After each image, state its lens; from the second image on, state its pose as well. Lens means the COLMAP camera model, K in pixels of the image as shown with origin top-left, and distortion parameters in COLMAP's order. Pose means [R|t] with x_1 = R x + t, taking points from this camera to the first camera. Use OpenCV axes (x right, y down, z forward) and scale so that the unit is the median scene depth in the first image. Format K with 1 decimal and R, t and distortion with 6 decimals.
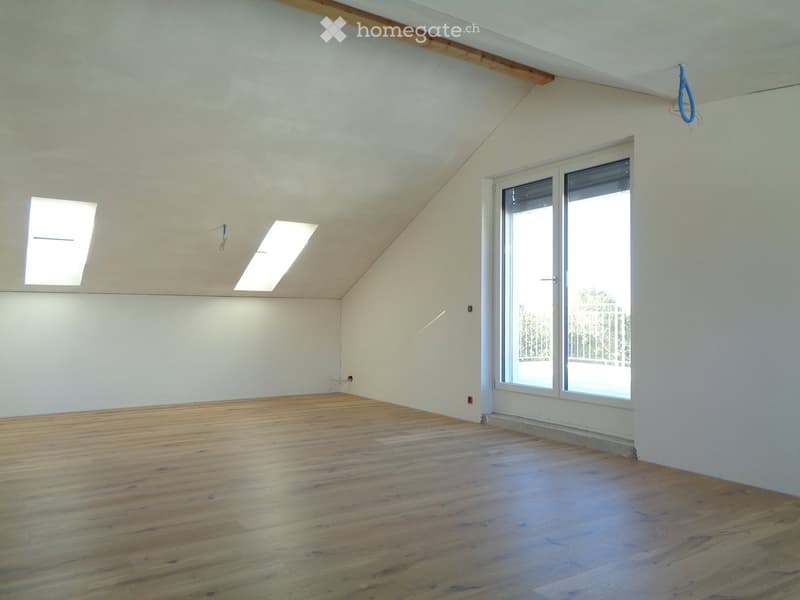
lens RADIAL K [[604.7, 0, 399.0], [0, 604.7, 298.1], [0, 0, 1]] dist [0.039333, 0.005151]
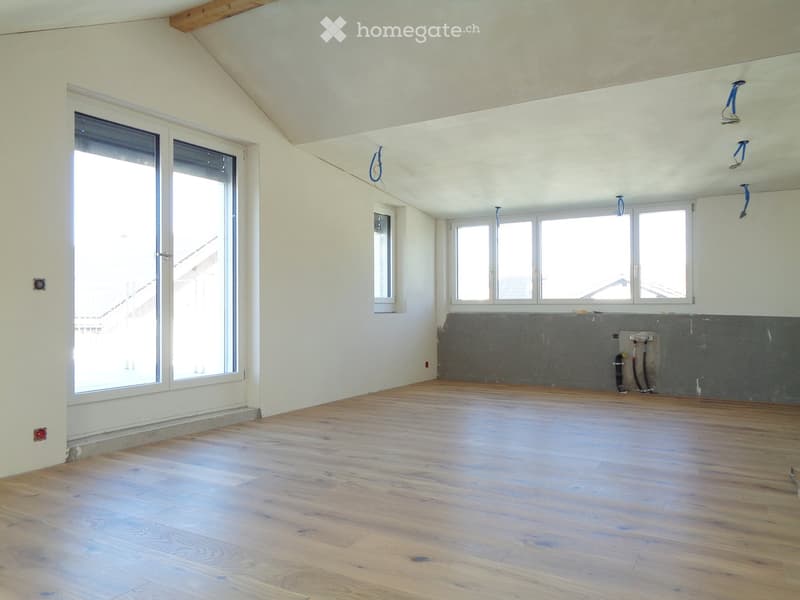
lens RADIAL K [[604.7, 0, 400.8], [0, 604.7, 301.8], [0, 0, 1]] dist [0.039333, 0.005151]
pose [[-0.429891, -0.002971, 0.902876, -0.724848], [-0.032828, 0.999385, -0.012342, 0.037234], [-0.902284, -0.034945, -0.429724, 1.142518]]
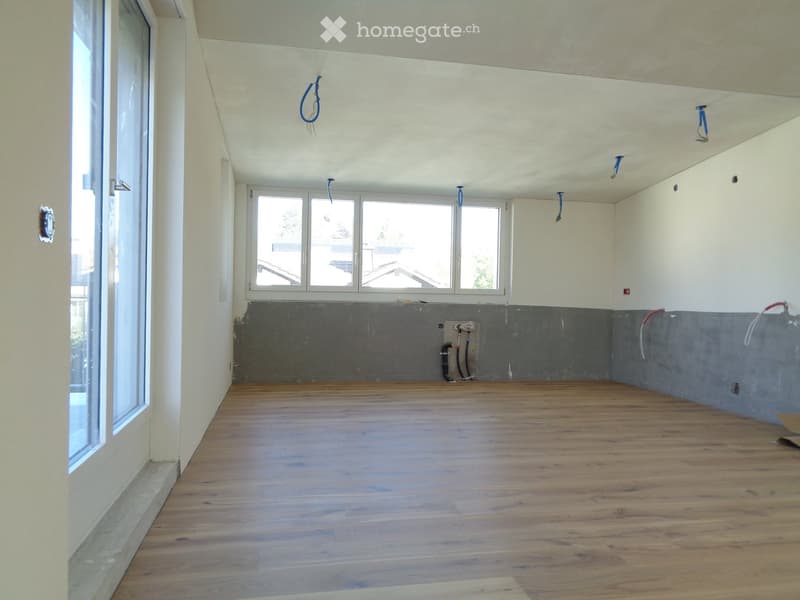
lens RADIAL K [[604.7, 0, 402.7], [0, 604.7, 293.4], [0, 0, 1]] dist [0.039333, 0.005151]
pose [[-0.931295, -0.027422, 0.363232, -0.101024], [-0.040743, 0.998747, -0.029063, 0.051460], [-0.361980, -0.041865, -0.931245, 1.420253]]
